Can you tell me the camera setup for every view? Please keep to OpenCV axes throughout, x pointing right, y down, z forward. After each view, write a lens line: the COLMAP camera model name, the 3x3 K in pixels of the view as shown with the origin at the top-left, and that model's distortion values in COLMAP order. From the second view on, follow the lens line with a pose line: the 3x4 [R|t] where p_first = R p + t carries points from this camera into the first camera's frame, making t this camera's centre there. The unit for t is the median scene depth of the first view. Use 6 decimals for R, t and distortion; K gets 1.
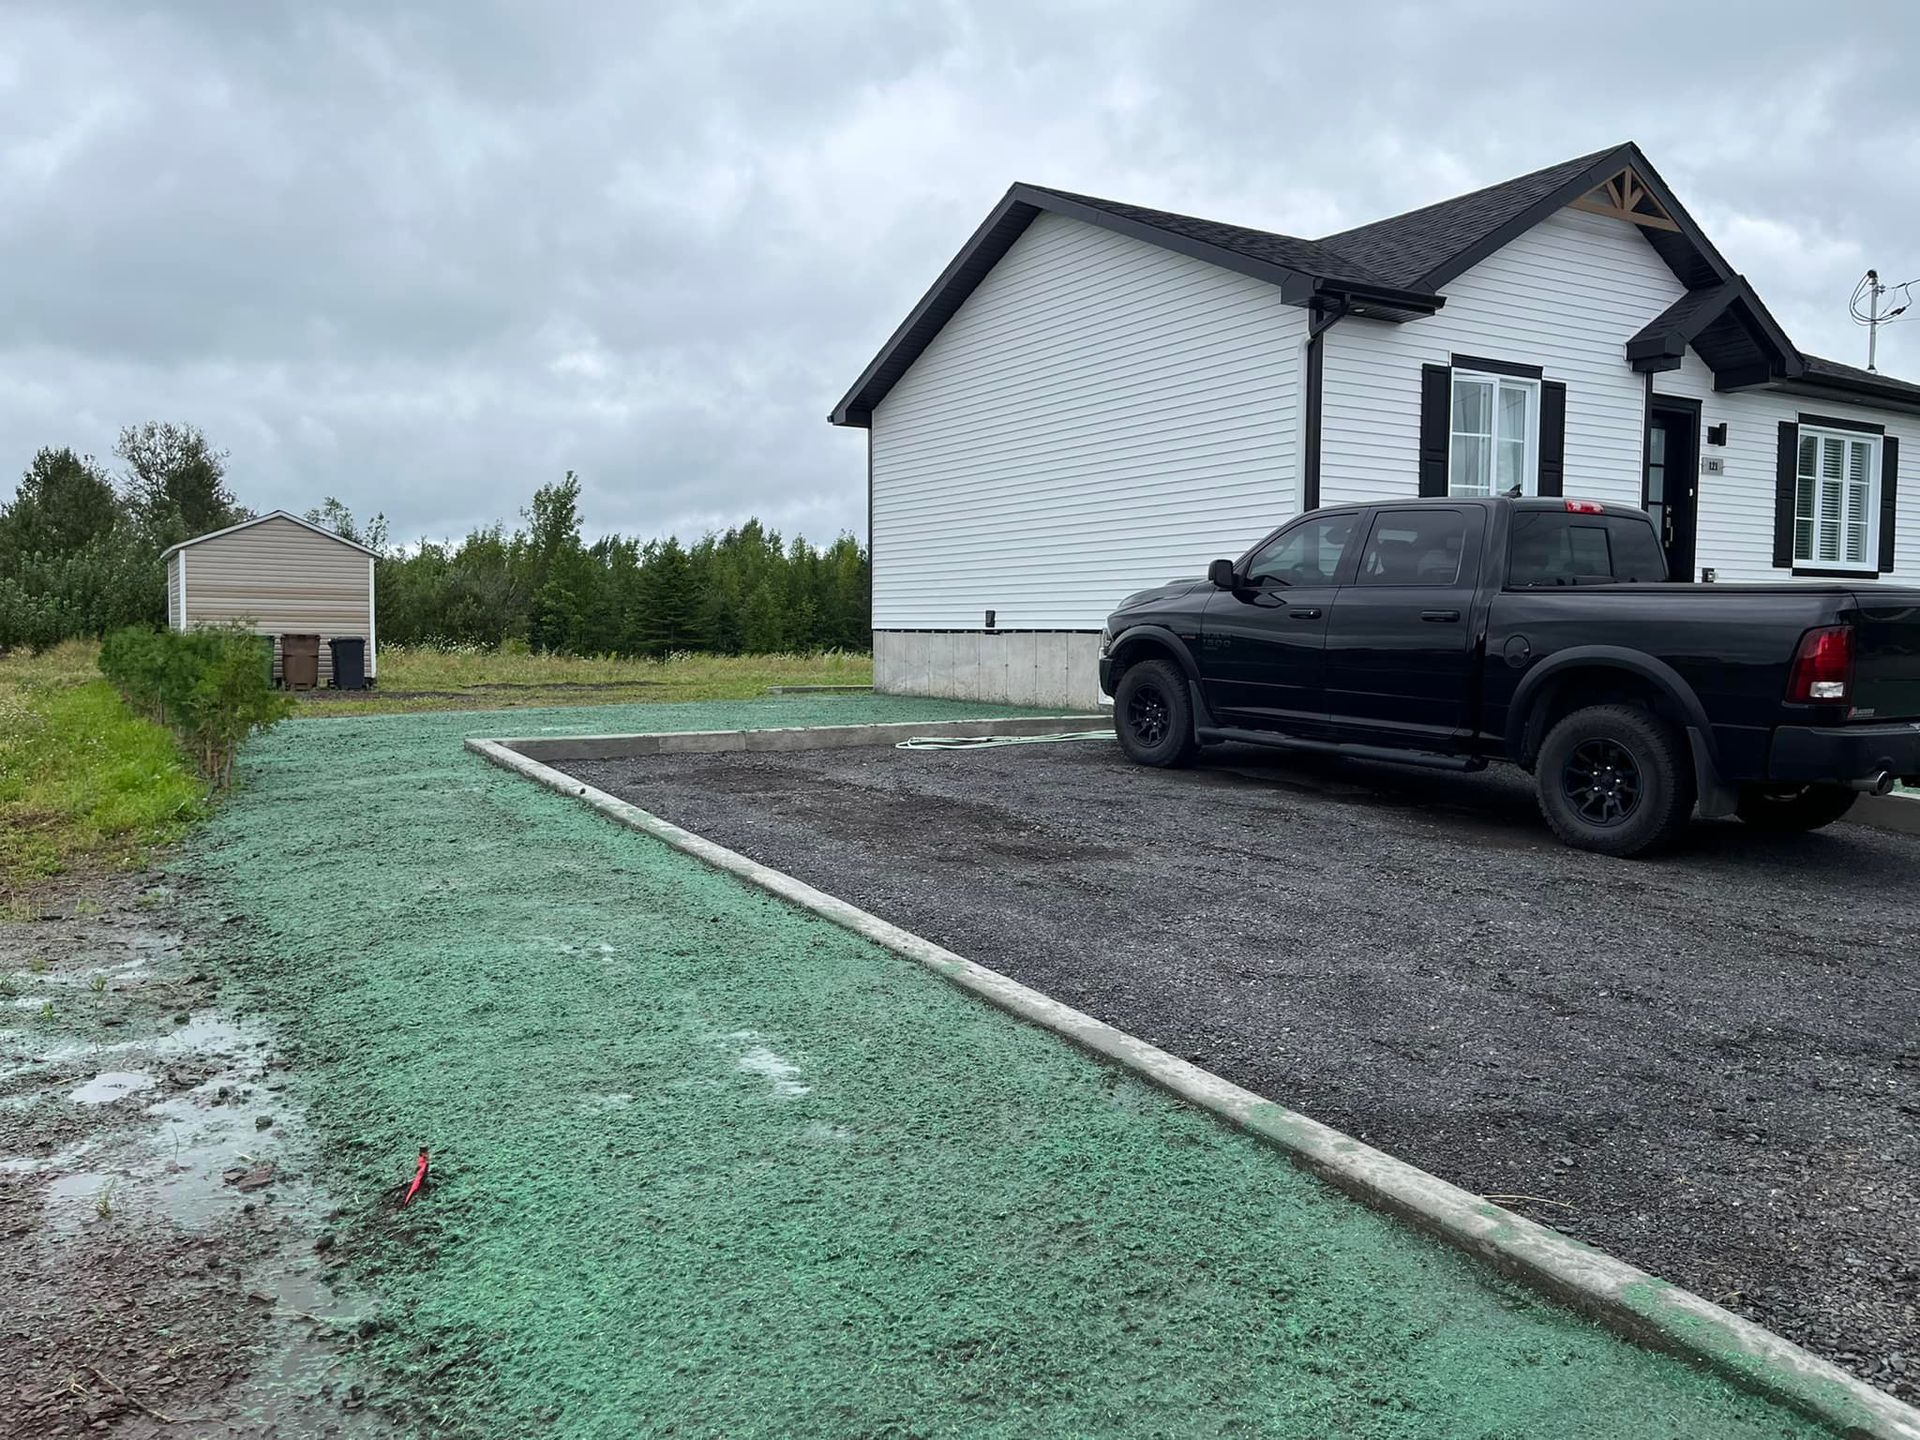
lens RADIAL K [[1444.5, 0, 960.0], [0, 1444.5, 720.0], [0, 0, 1]] dist [0.013010, 0.000704]
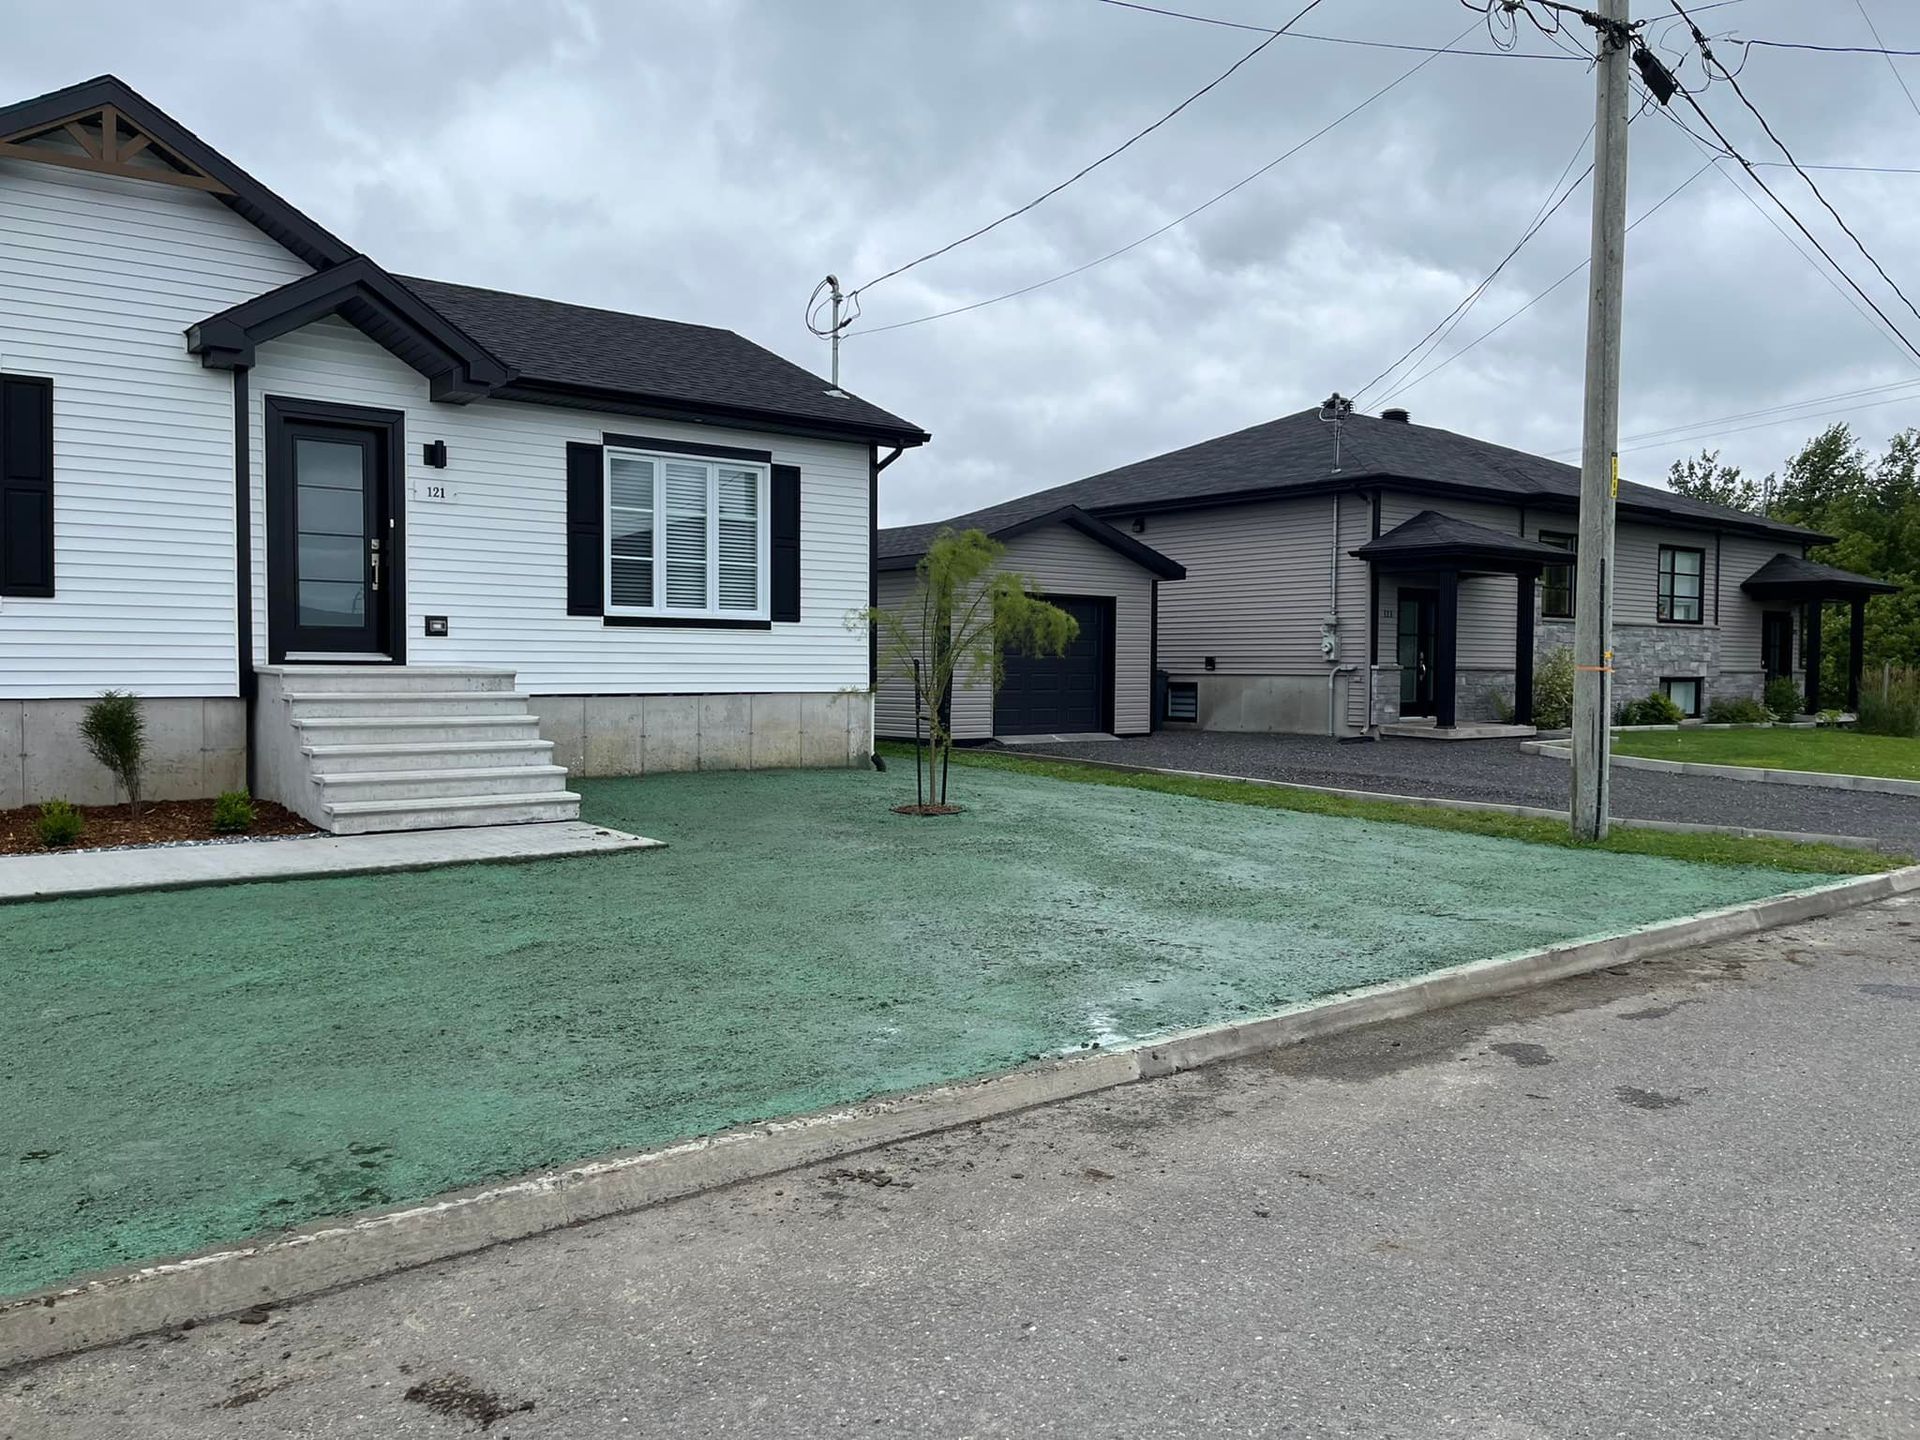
lens RADIAL K [[1444.5, 0, 960.0], [0, 1444.5, 720.0], [0, 0, 1]] dist [0.013010, 0.000704]
pose [[0.993368, 0.005675, 0.114837, 0.690021], [-0.004162, 0.999901, -0.013410, -0.034593], [-0.114901, 0.012844, 0.993294, 0.145797]]
